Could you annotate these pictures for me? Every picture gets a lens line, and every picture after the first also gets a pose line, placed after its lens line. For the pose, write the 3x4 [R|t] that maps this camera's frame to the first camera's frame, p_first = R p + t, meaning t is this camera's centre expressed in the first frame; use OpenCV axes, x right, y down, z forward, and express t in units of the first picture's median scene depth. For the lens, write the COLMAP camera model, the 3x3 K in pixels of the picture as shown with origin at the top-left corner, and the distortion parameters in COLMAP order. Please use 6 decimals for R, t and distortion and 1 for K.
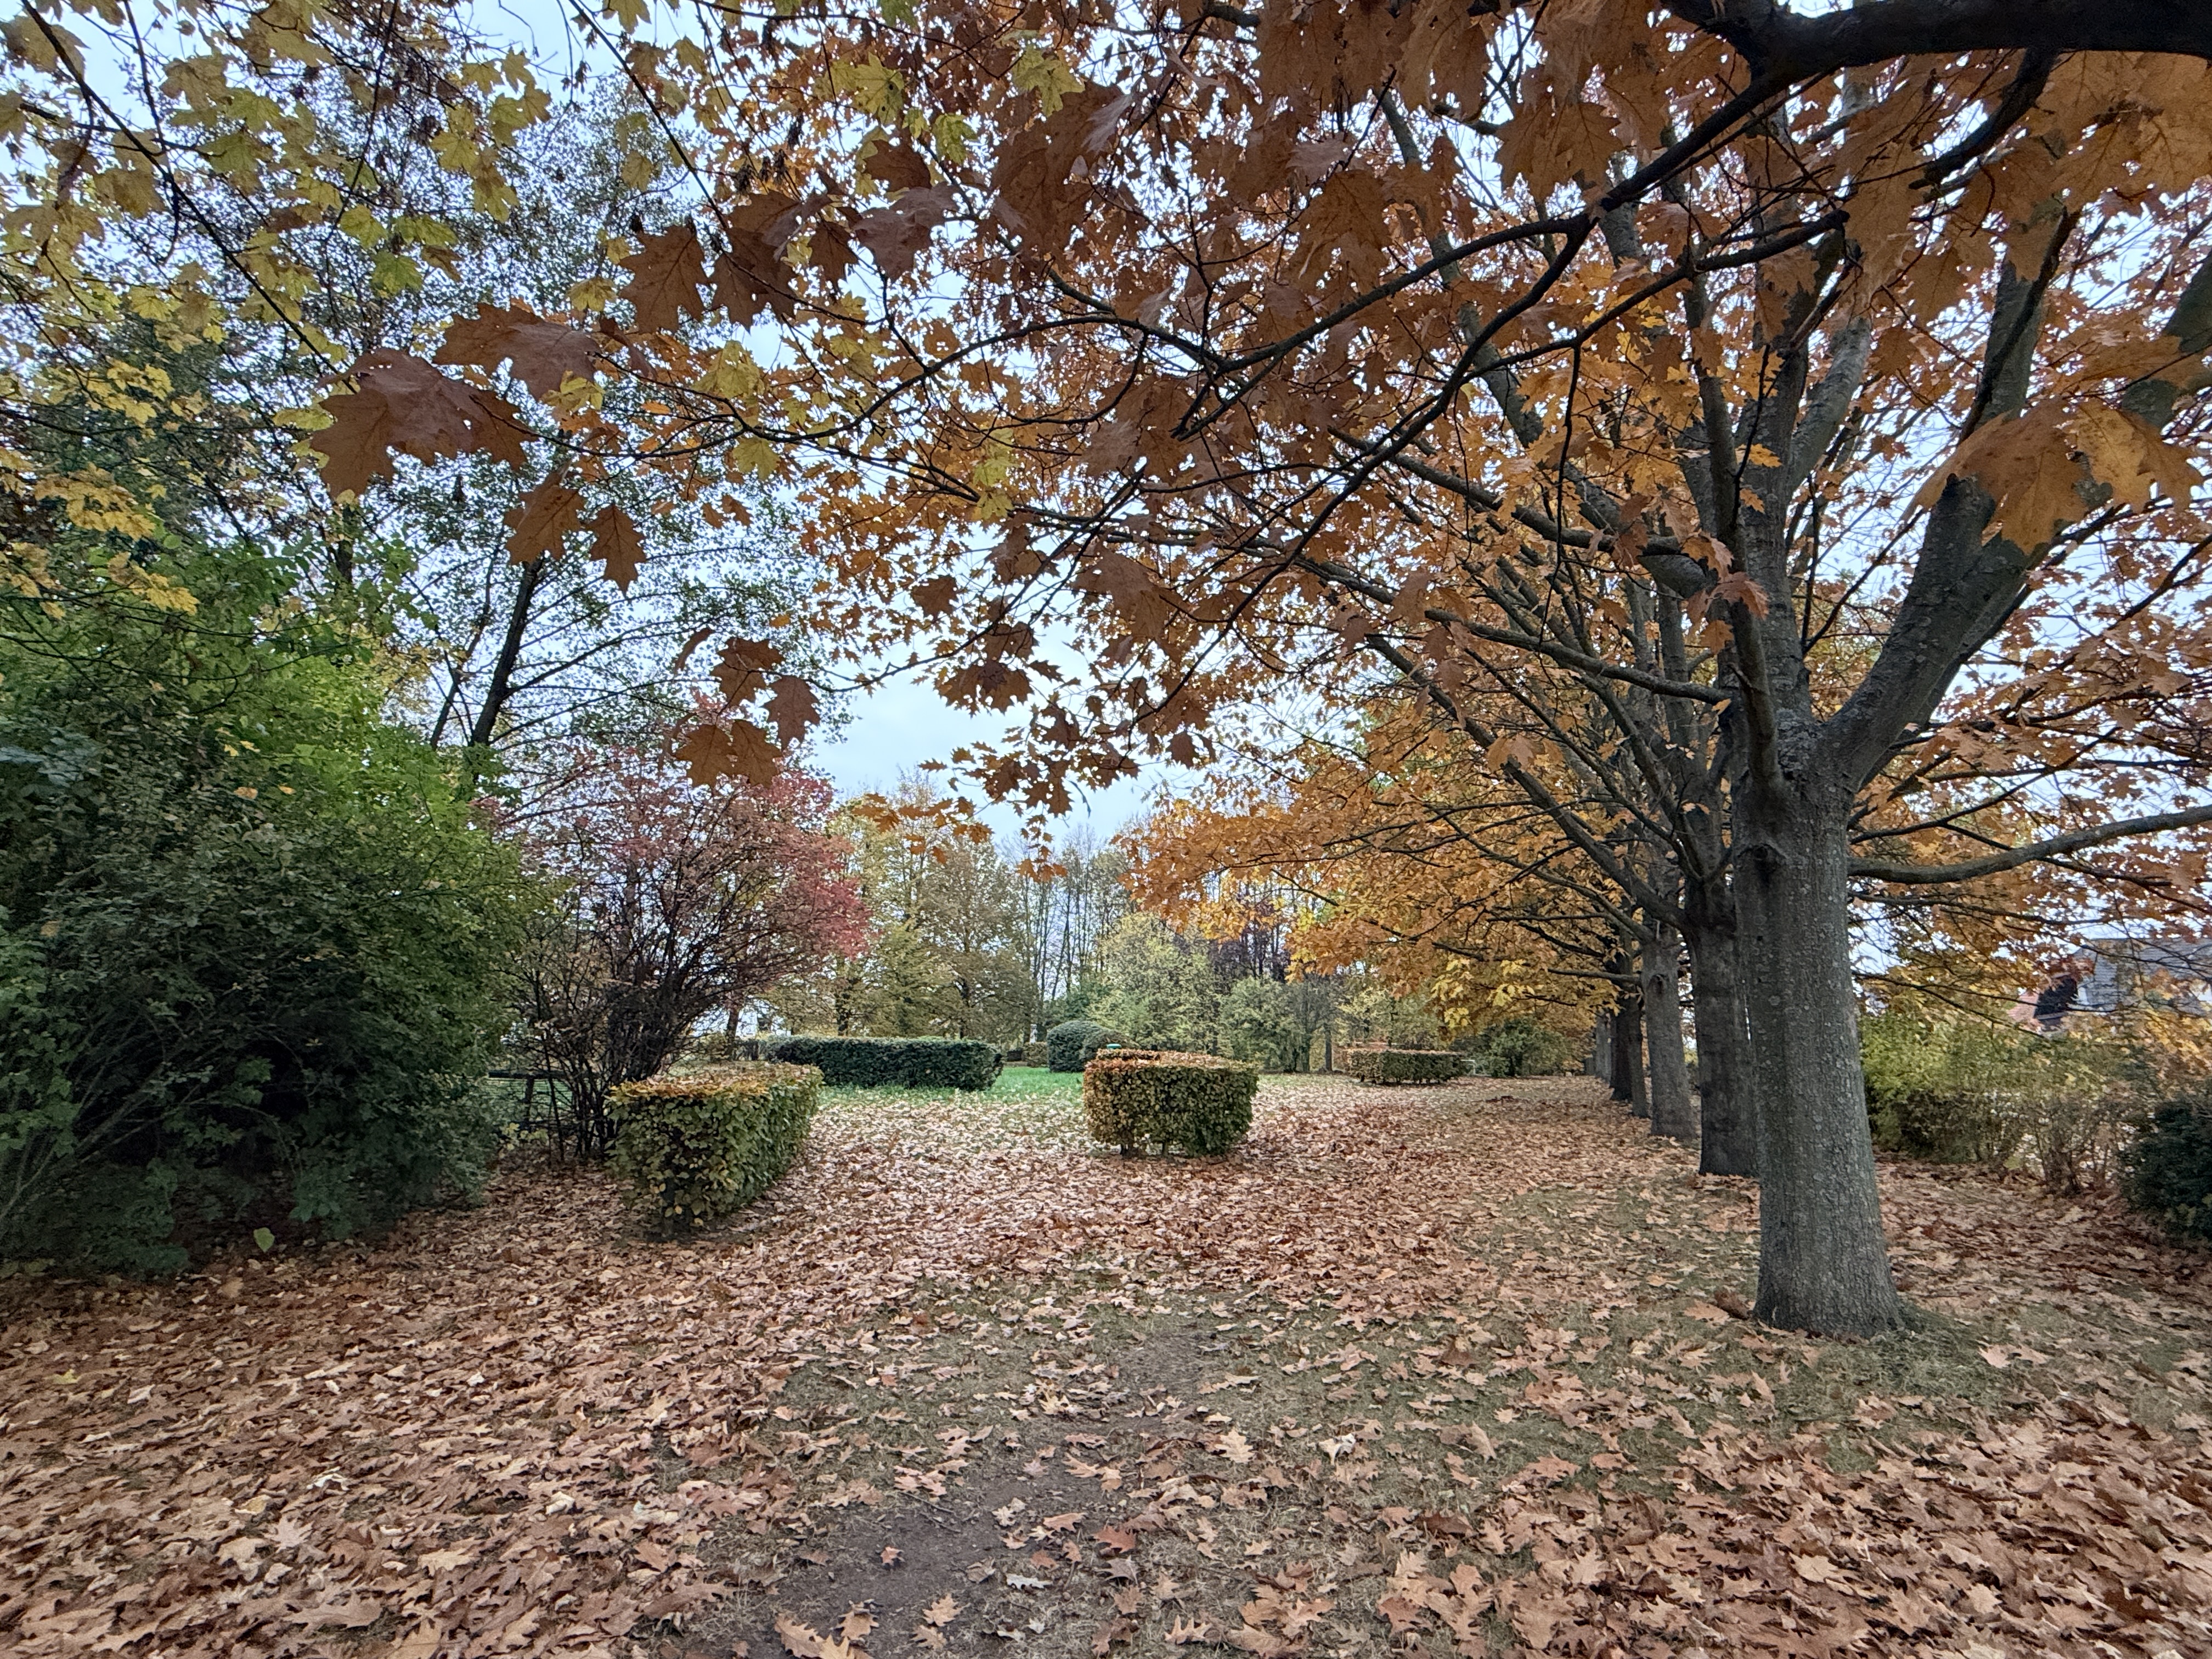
lens RADIAL K [[1038.0, 0, 1106.3], [0, 1038.0, 835.0], [0, 0, 1]] dist [-0.001306, -0.000091]
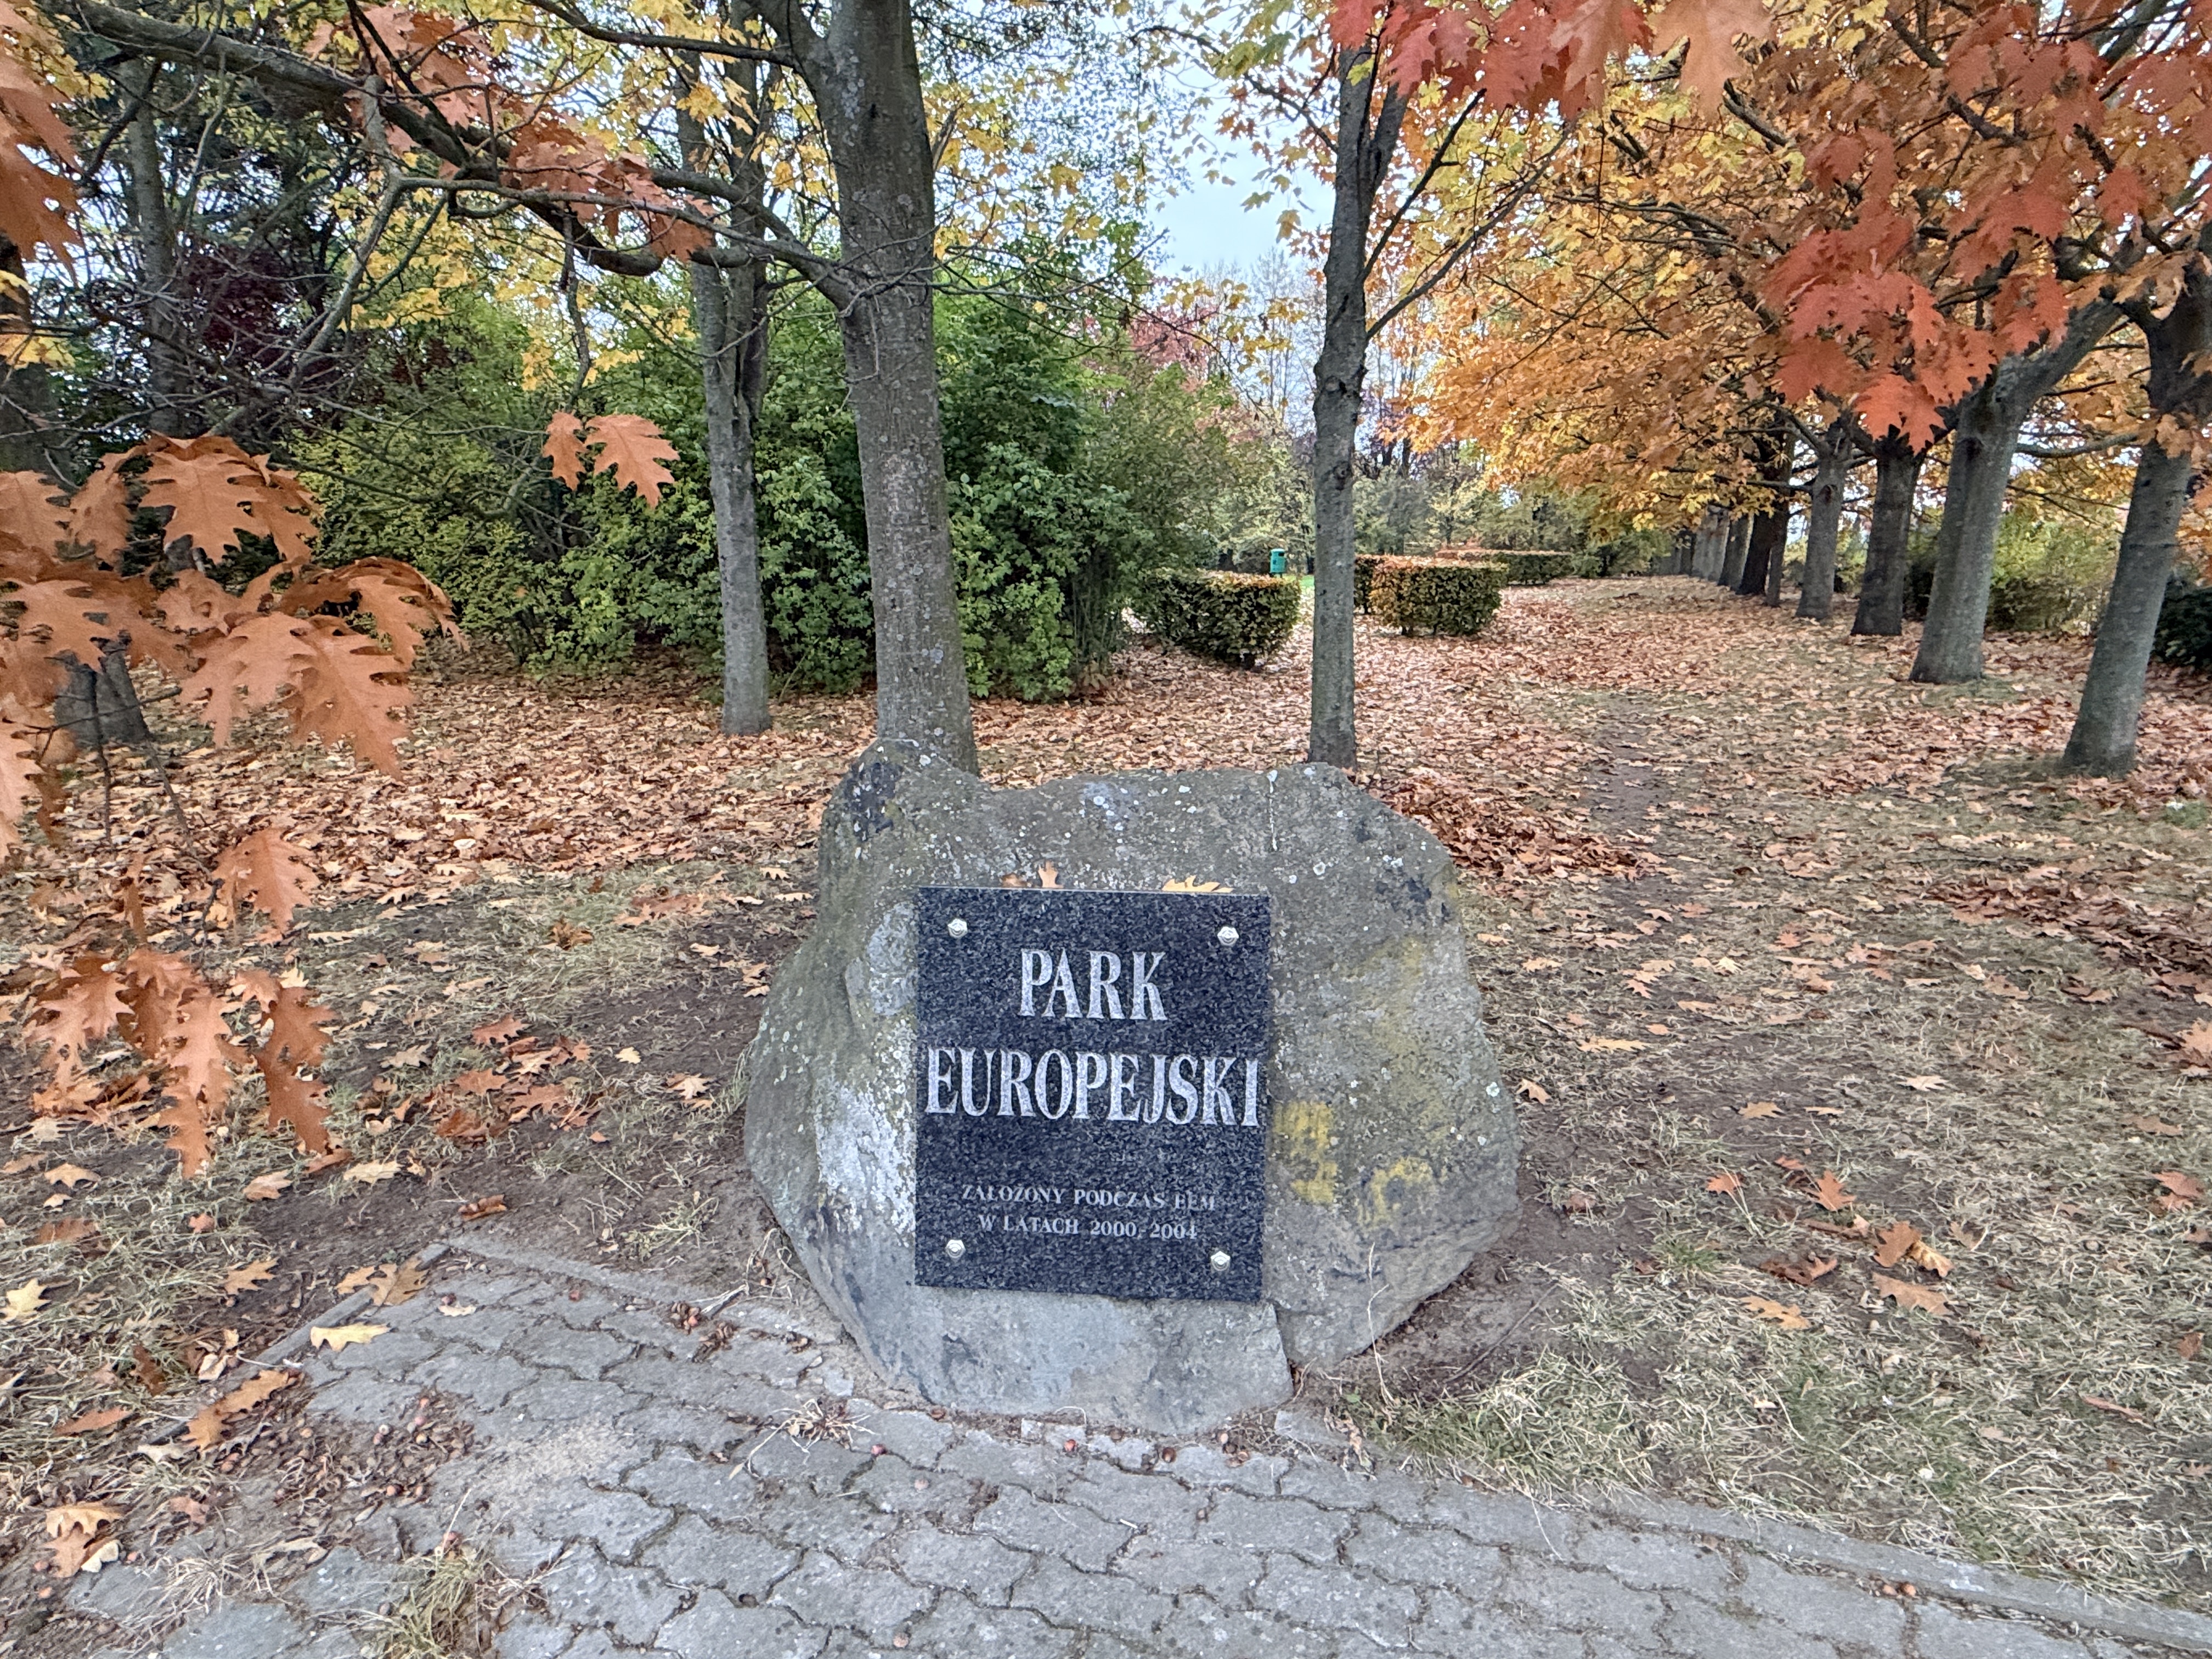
lens RADIAL K [[1274.1, 0, 1104.8], [0, 1274.1, 828.5], [0, 0, 1]] dist [0.002271, 0.000517]
pose [[0.999110, -0.020584, 0.036813, -0.535718], [0.003953, 0.914683, 0.404153, -0.147102], [-0.041992, -0.403647, 0.913950, -0.683557]]
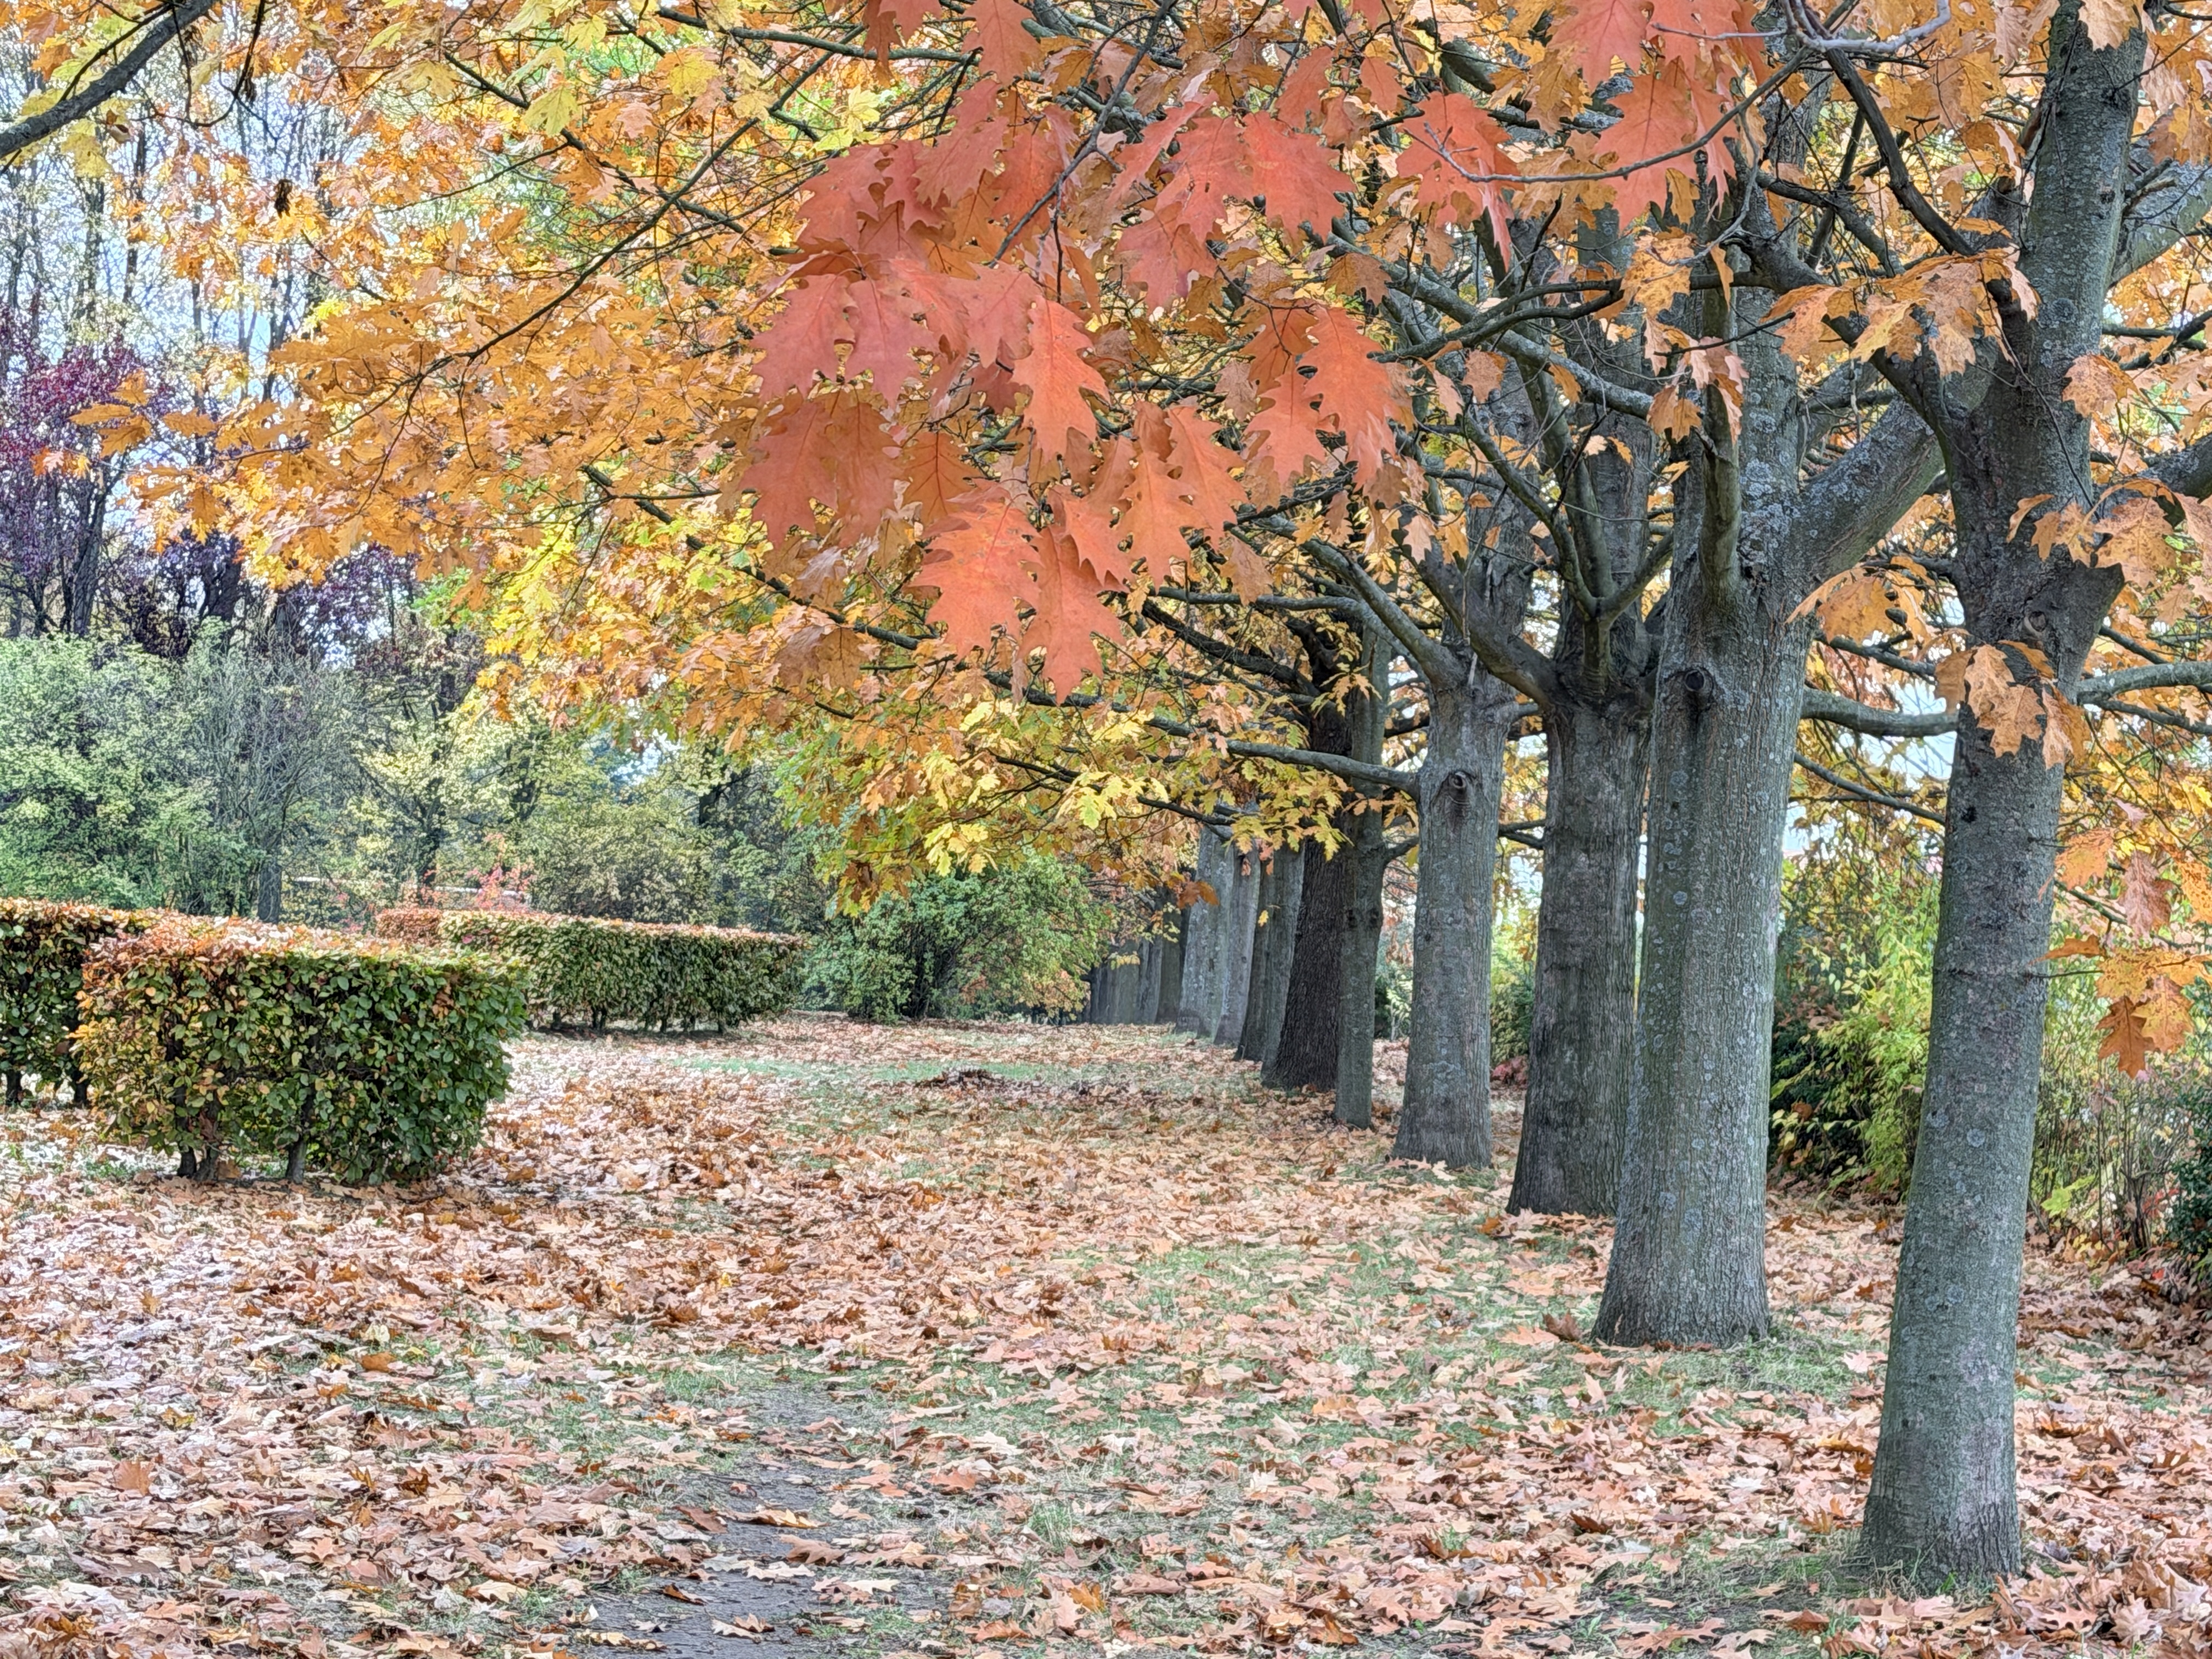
lens RADIAL K [[4577.7, 0, 1109.2], [0, 4577.7, 830.4], [0, 0, 1]] dist [0.140988, 0.000000]
pose [[0.906102, 0.044844, 0.420676, -0.502659], [-0.123370, 0.979156, 0.161350, -0.168022], [-0.404672, -0.198098, 0.892747, -0.796136]]
